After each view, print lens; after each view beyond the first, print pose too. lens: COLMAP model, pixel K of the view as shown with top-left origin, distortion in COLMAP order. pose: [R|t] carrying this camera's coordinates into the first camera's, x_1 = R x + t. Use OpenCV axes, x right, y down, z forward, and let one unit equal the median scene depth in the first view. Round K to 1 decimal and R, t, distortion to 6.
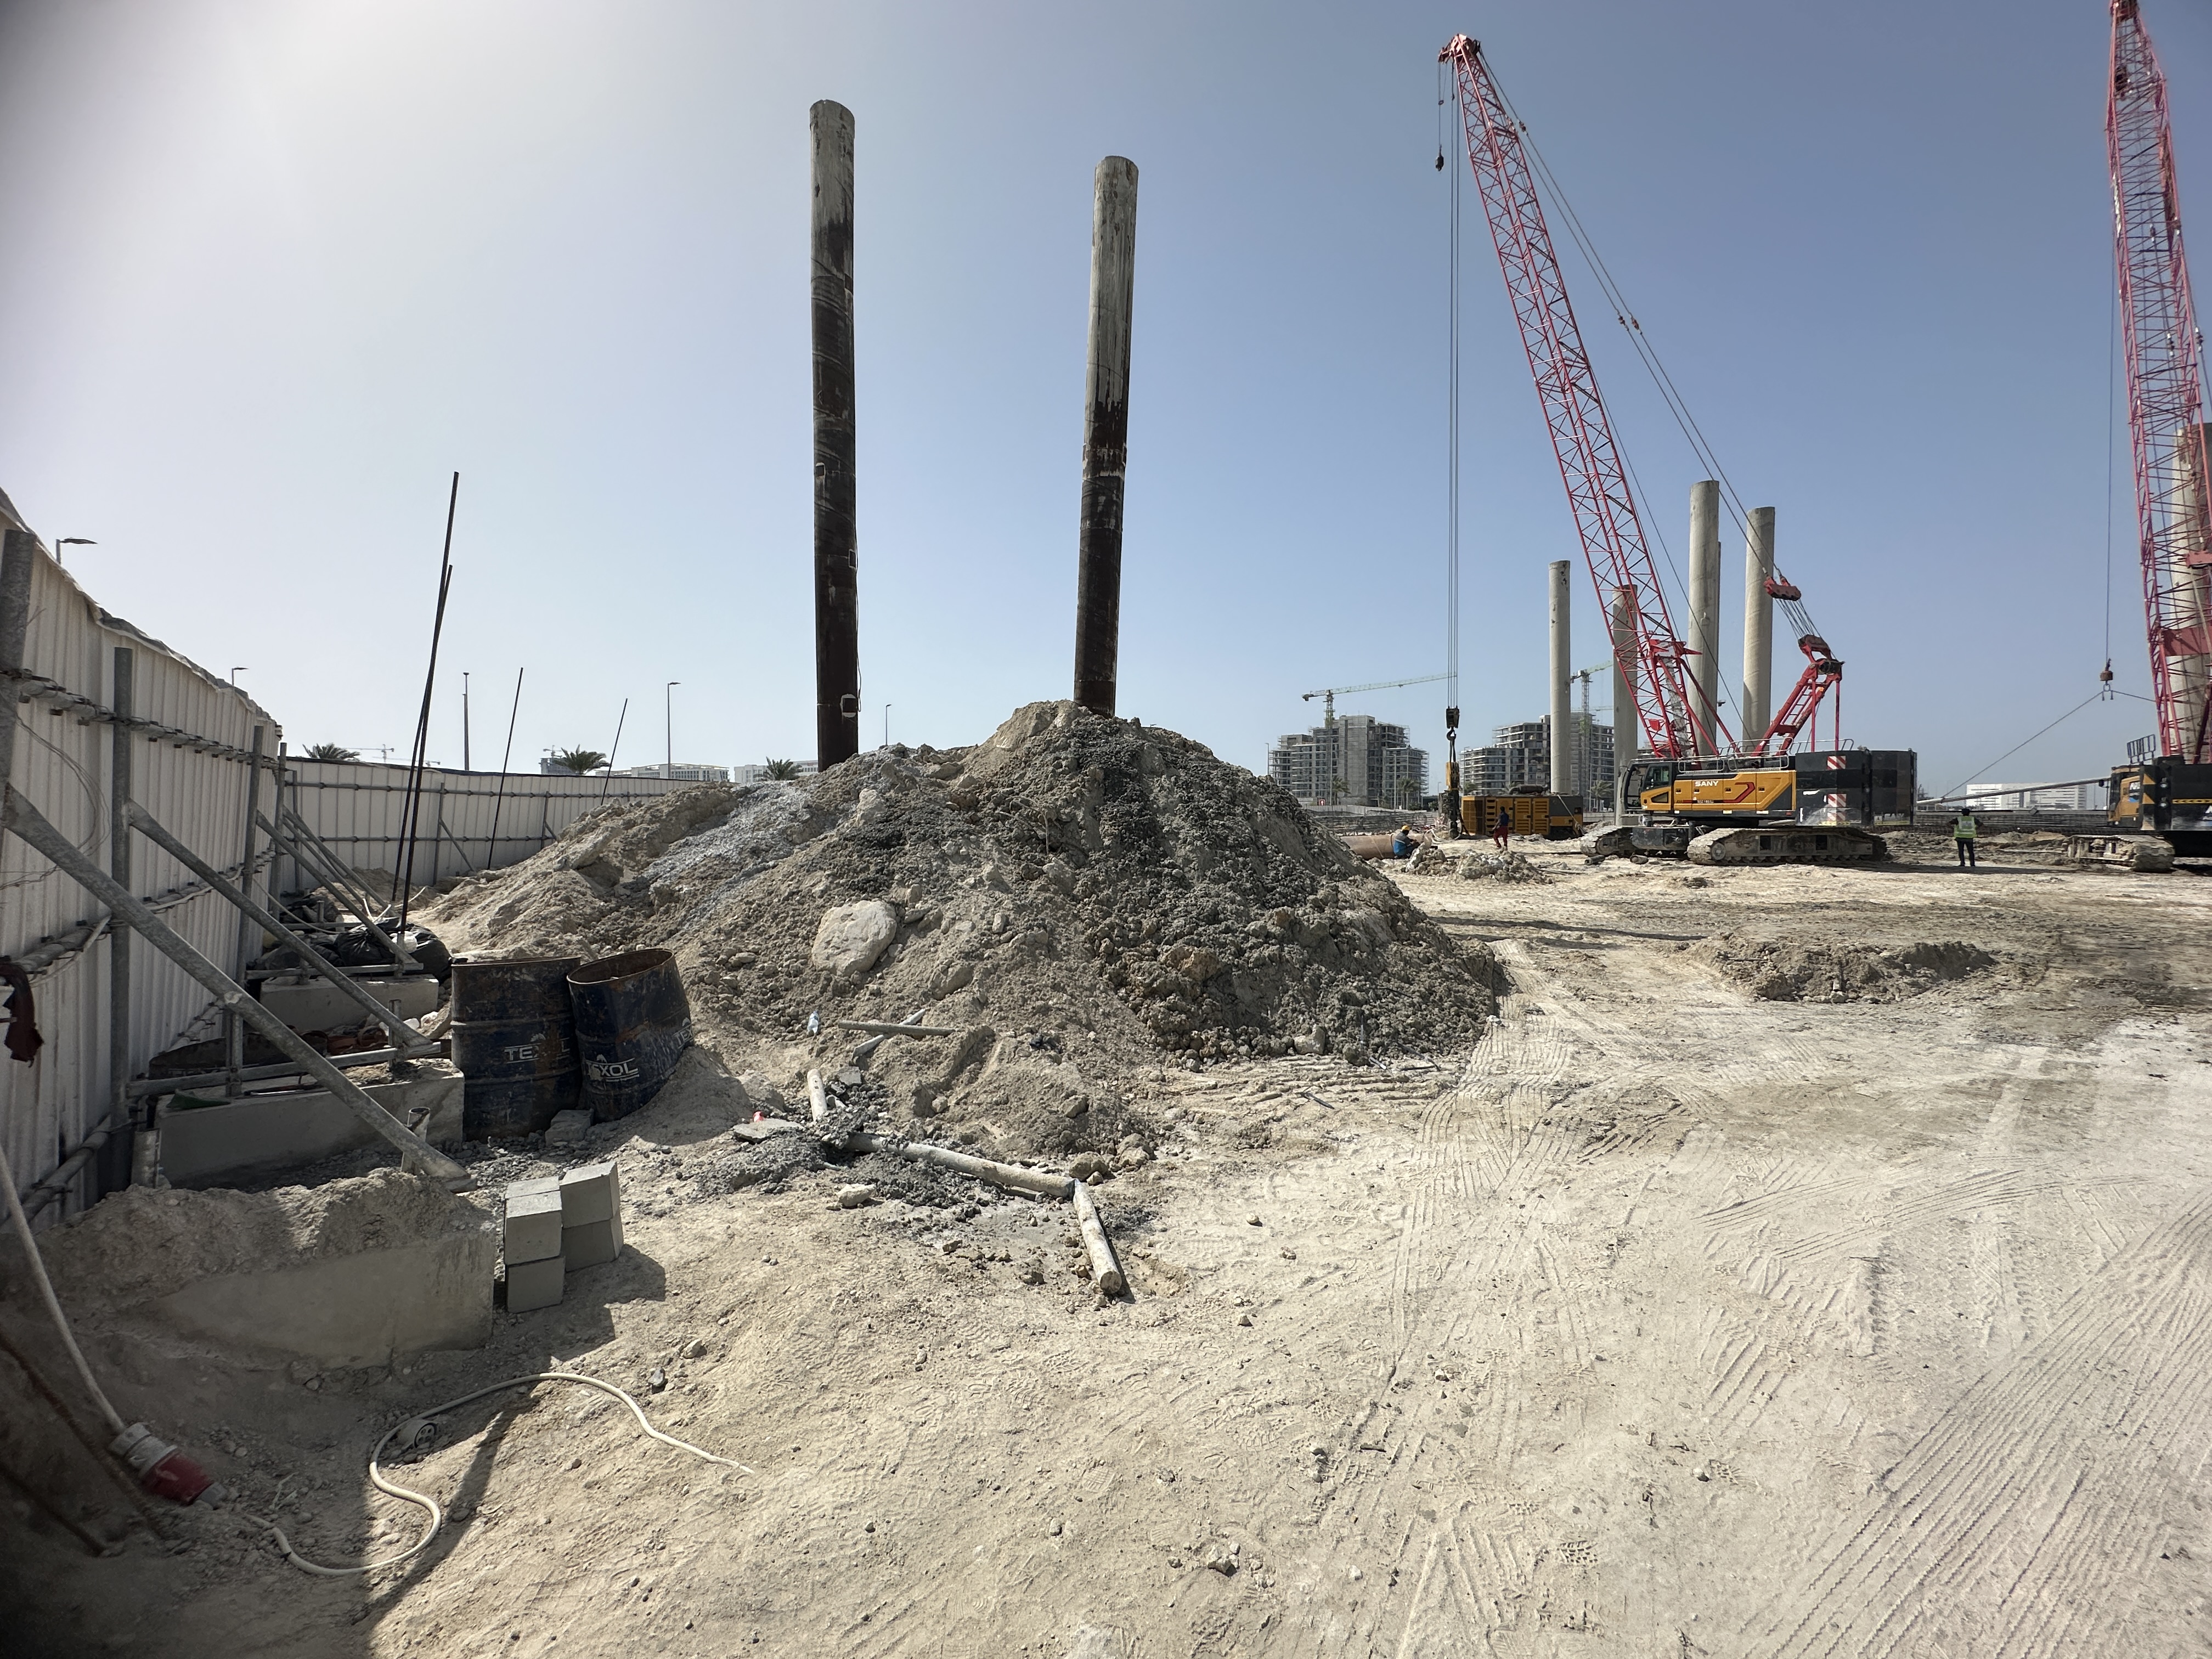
lens RADIAL K [[885.0, 0, 1104.8], [0, 885.0, 833.5], [0, 0, 1]] dist [-0.000388, 0.000263]
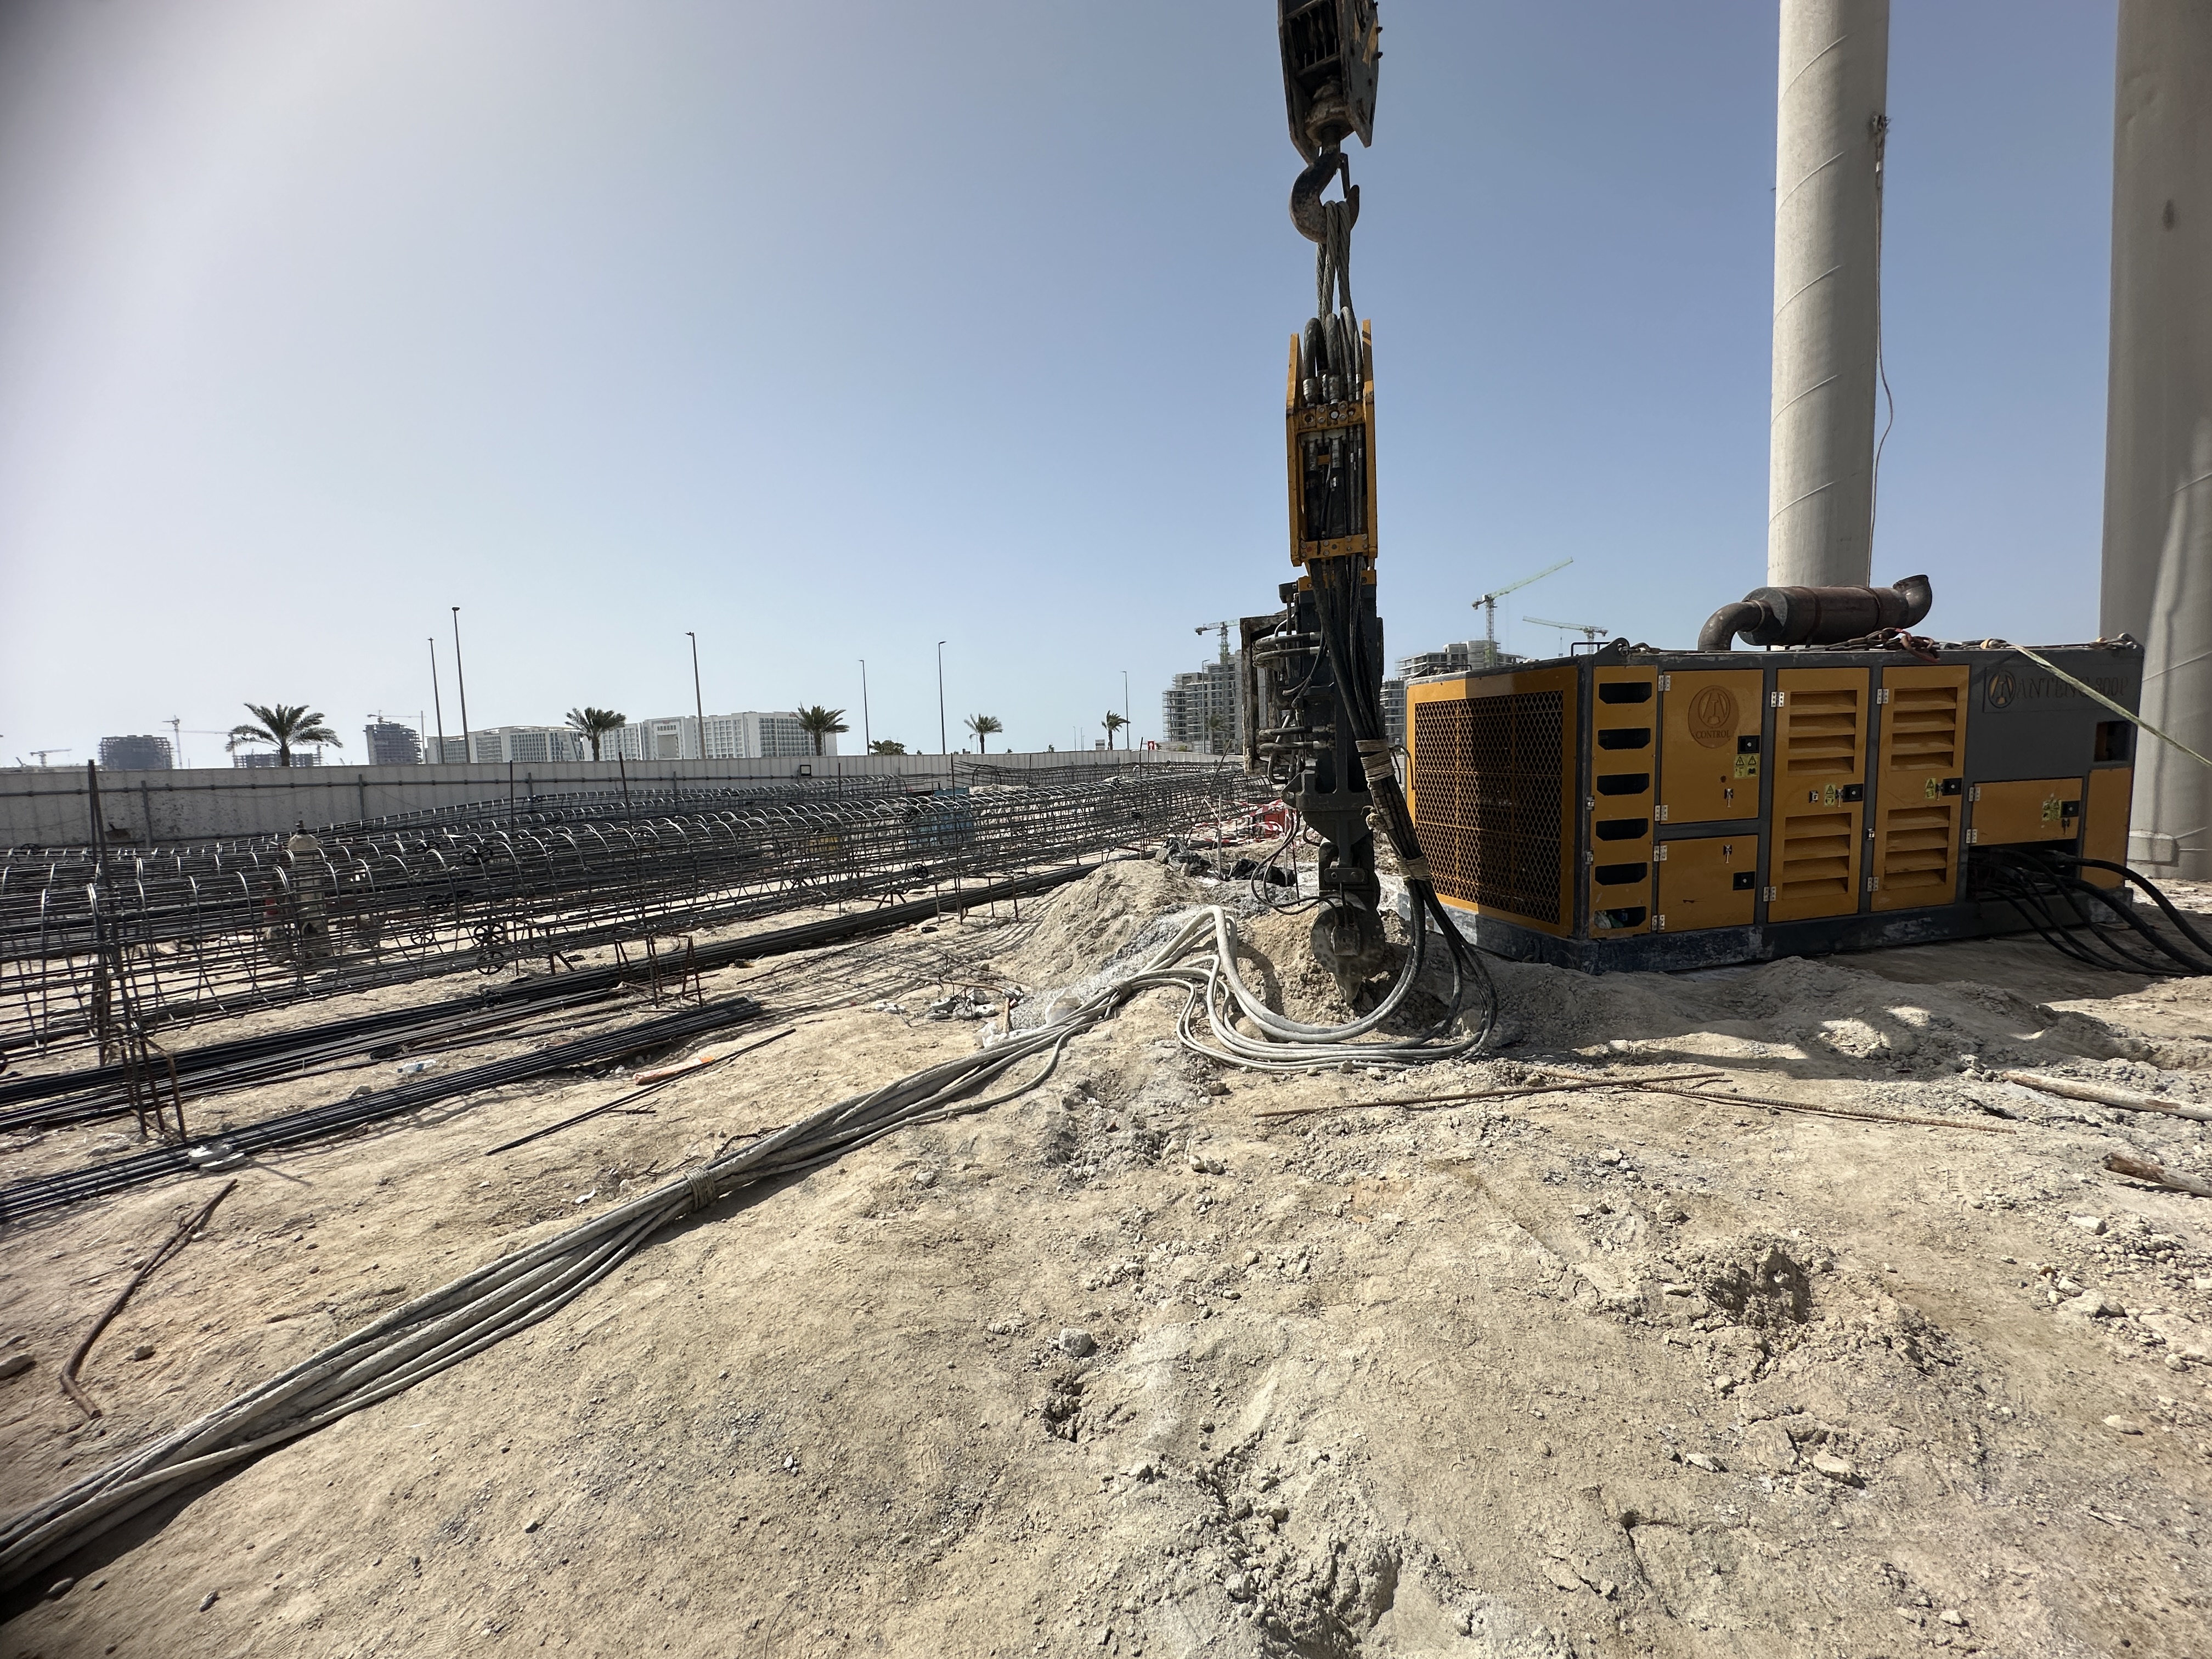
lens RADIAL K [[885.0, 0, 1104.8], [0, 885.0, 833.5], [0, 0, 1]] dist [-0.000388, 0.000263]
pose [[0.994548, -0.040359, 0.096157, 1.045745], [0.034675, 0.997592, 0.060072, -0.077882], [-0.098350, -0.056410, 0.993552, 2.647372]]
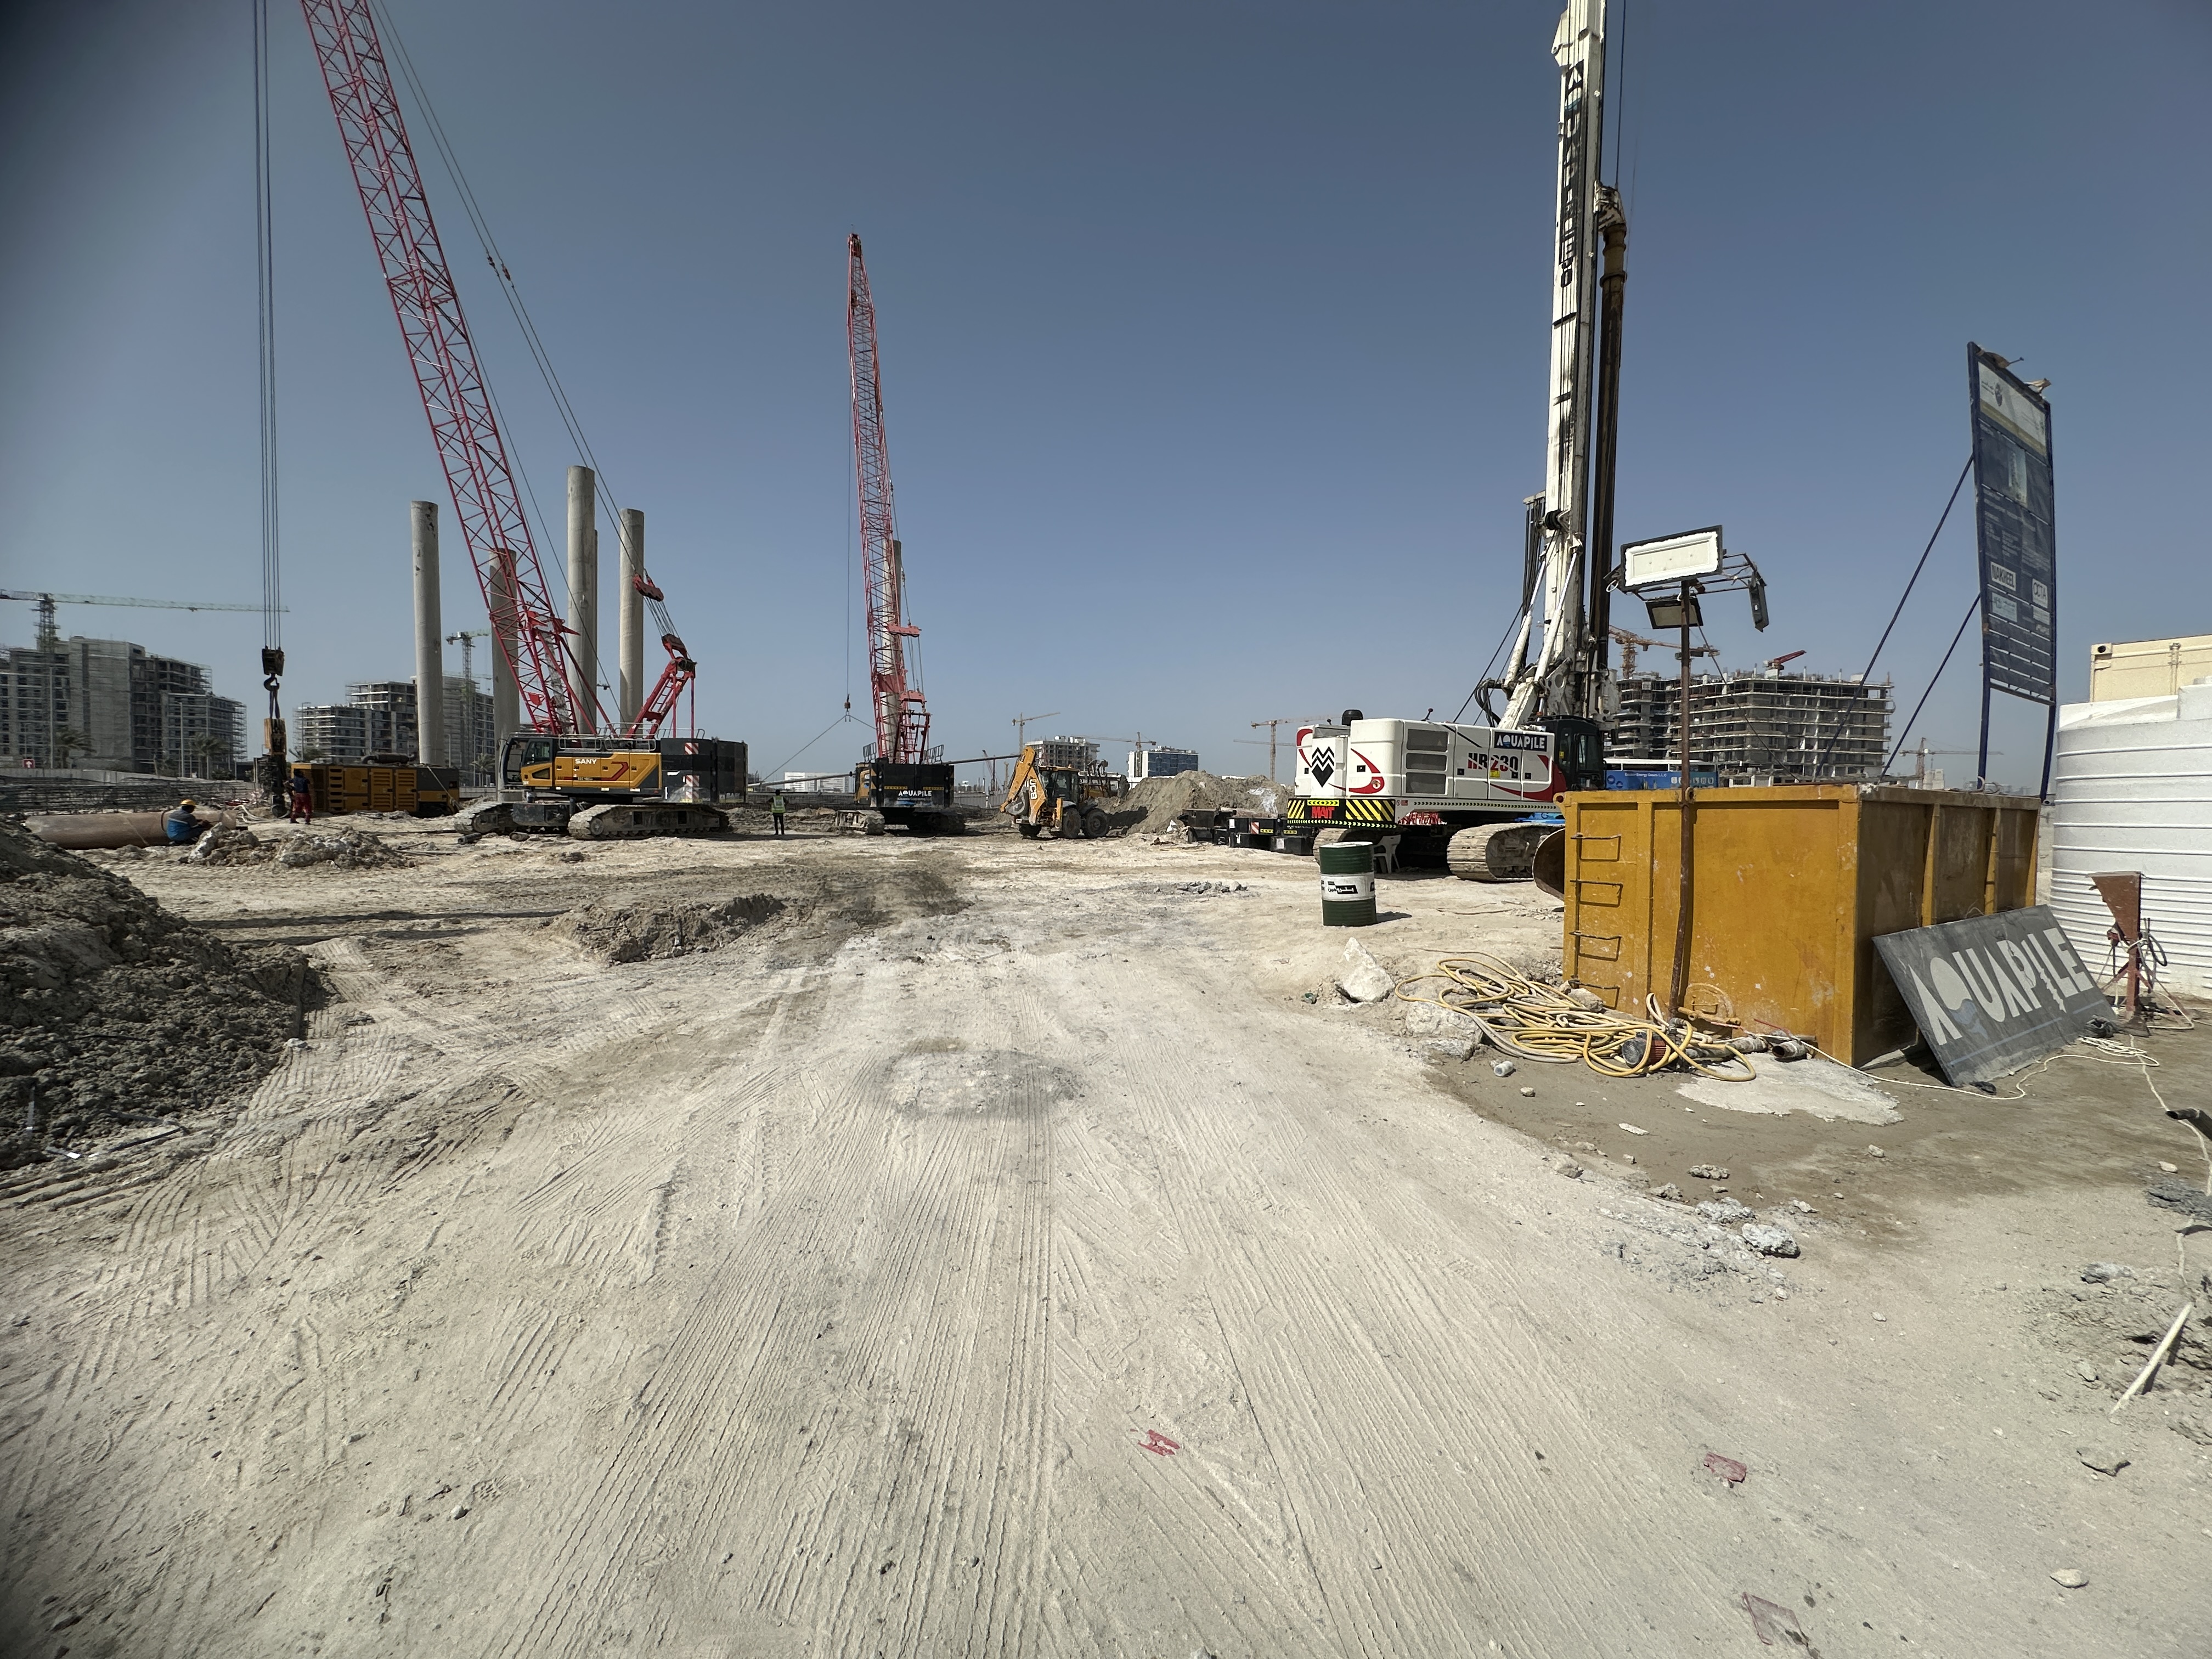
lens RADIAL K [[885.0, 0, 1104.8], [0, 885.0, 833.5], [0, 0, 1]] dist [-0.000388, 0.000263]
pose [[0.436647, -0.026166, 0.899252, 0.026970], [0.002494, 0.999608, 0.027875, 0.001292], [-0.899630, -0.009928, 0.436541, 0.002901]]
